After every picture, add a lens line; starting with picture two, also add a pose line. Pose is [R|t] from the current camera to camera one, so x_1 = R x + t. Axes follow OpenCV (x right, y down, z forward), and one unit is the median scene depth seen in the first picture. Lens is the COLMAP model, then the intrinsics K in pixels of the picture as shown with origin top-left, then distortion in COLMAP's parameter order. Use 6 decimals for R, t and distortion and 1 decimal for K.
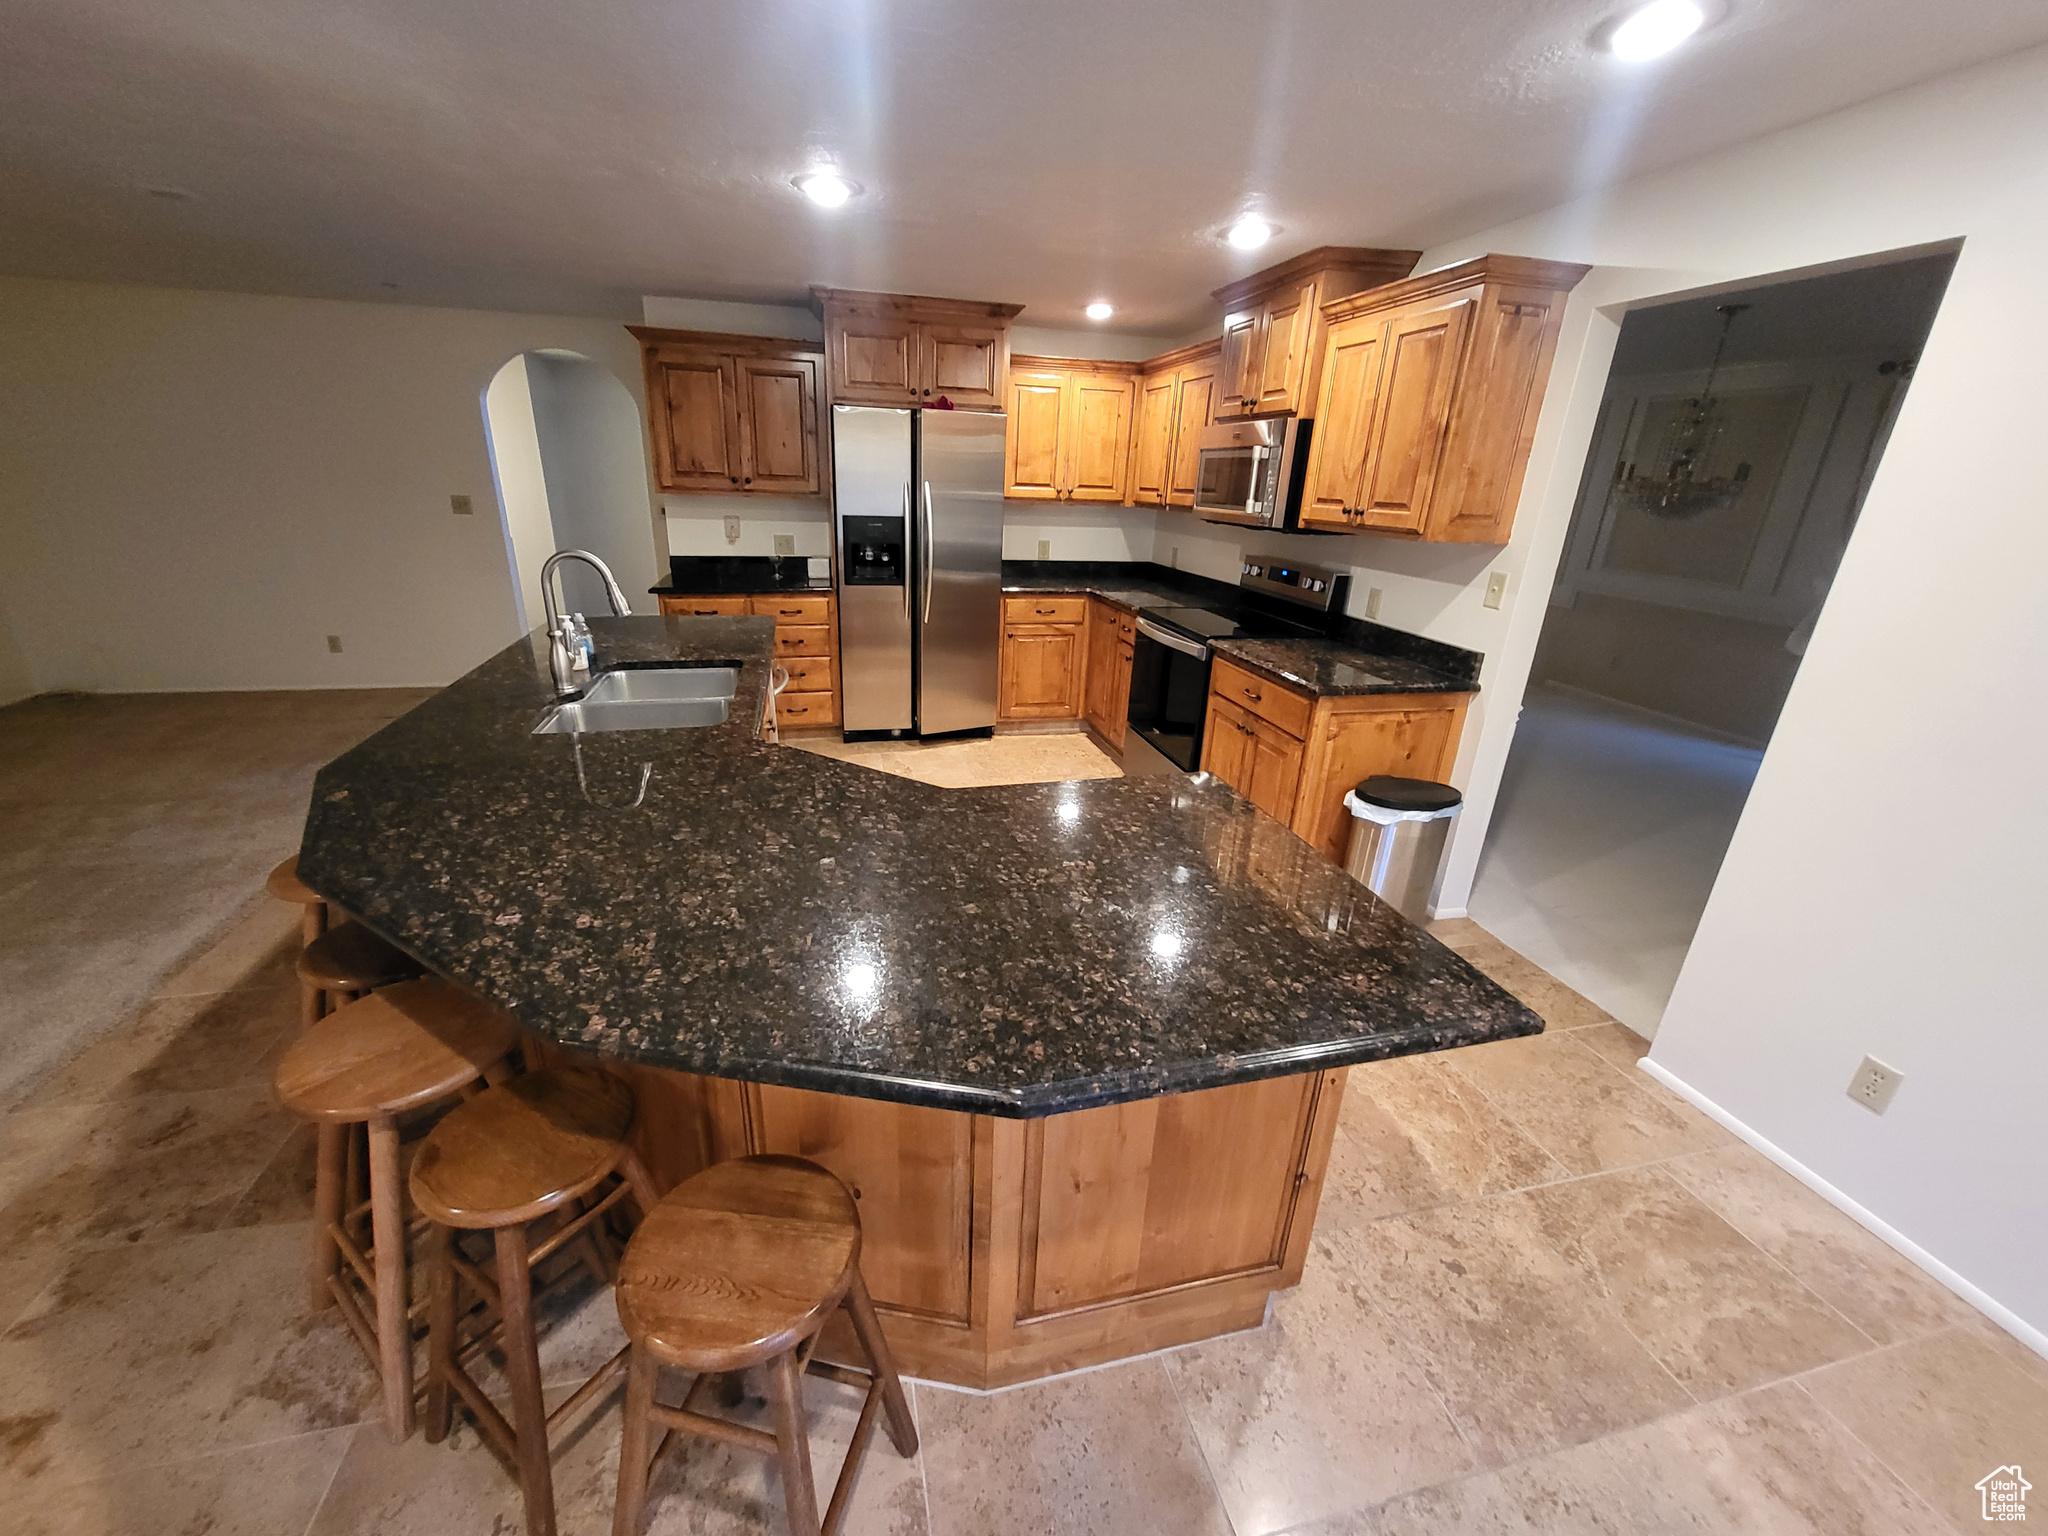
lens RADIAL K [[792.4, 0, 996.6], [0, 792.4, 775.7], [0, 0, 1]] dist [0.001493, 0.000664]
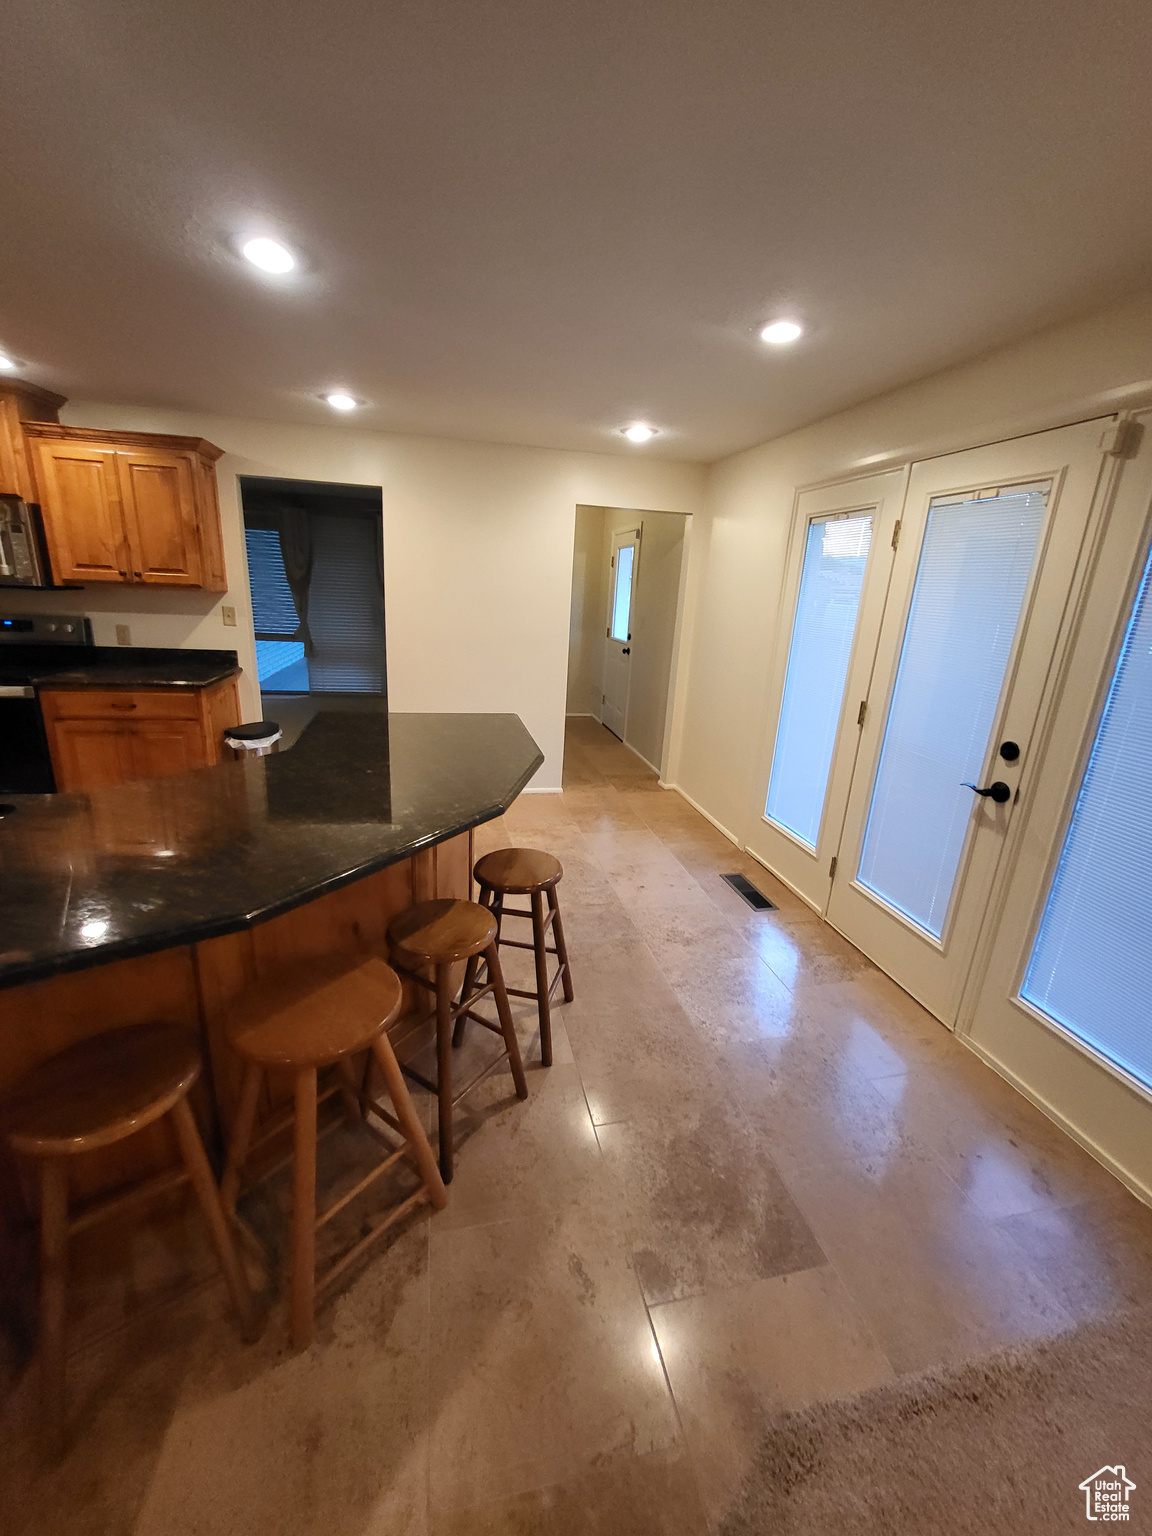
lens RADIAL K [[599.5, 0, 578.5], [0, 599.5, 755.2], [0, 0, 1]] dist [-0.000944, -0.002661]
pose [[-0.002872, -0.300285, 0.953845, -0.721840], [0.307172, 0.907469, 0.286610, -0.082505], [-0.951650, 0.293818, 0.089633, 0.183895]]
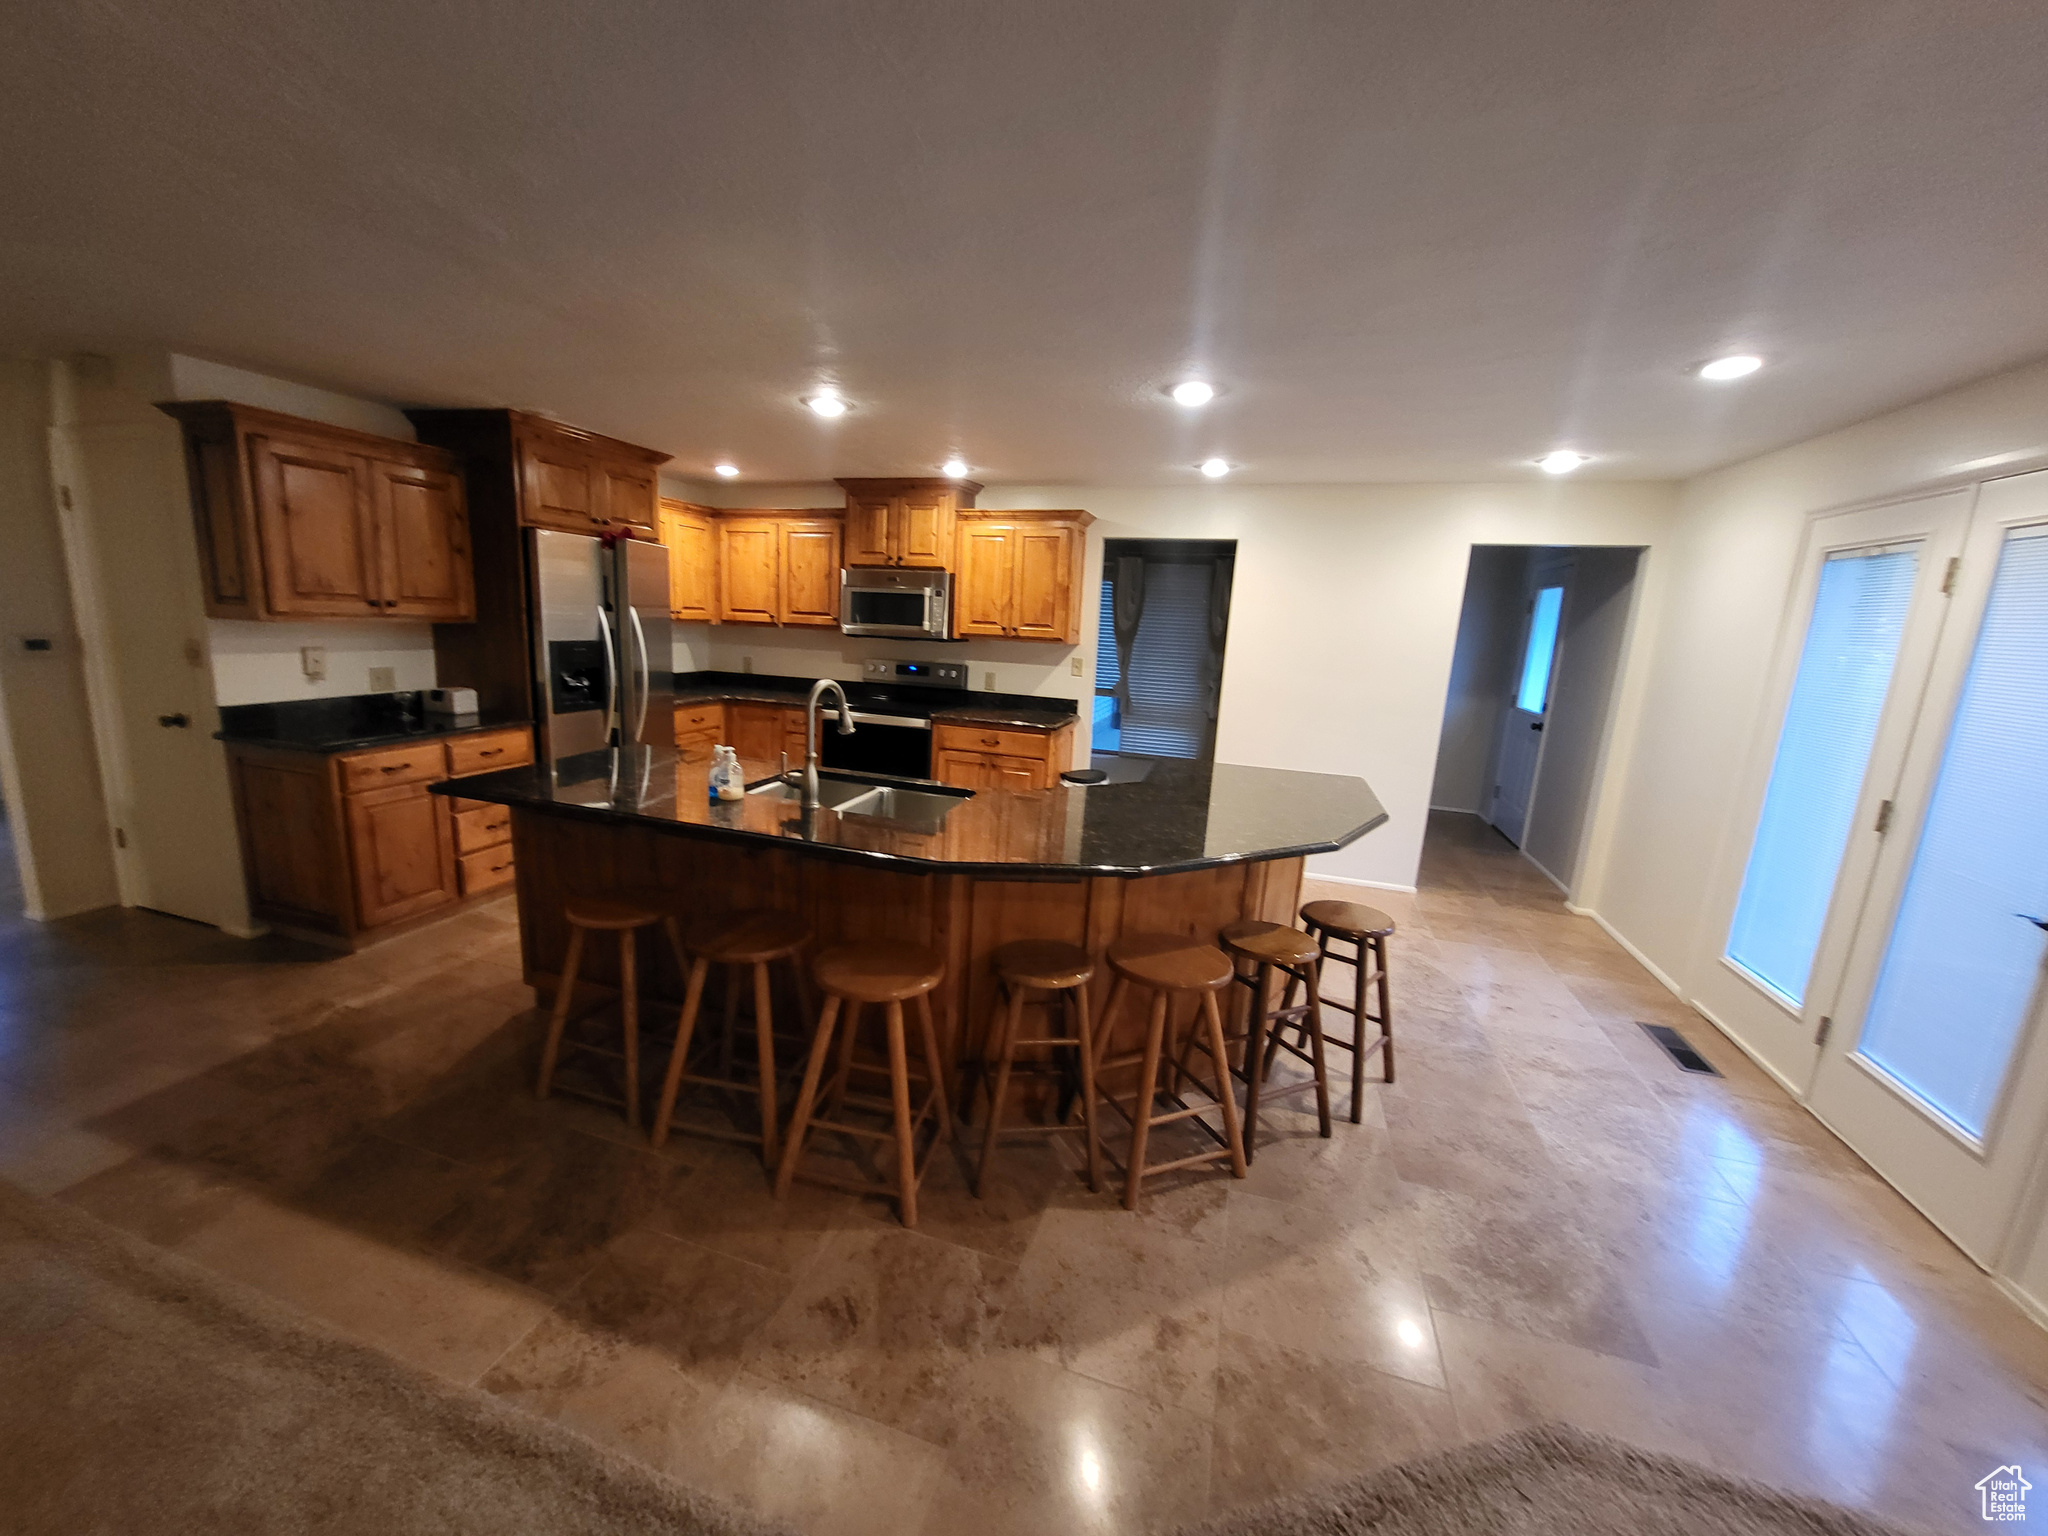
lens RADIAL K [[799.3, 0, 996.9], [0, 799.3, 776.4], [0, 0, 1]] dist [-0.000944, -0.002661]
pose [[0.517115, -0.177668, 0.837273, -1.048969], [0.277351, 0.960220, 0.032461, -0.086795], [-0.809734, 0.215432, 0.545821, 0.138904]]
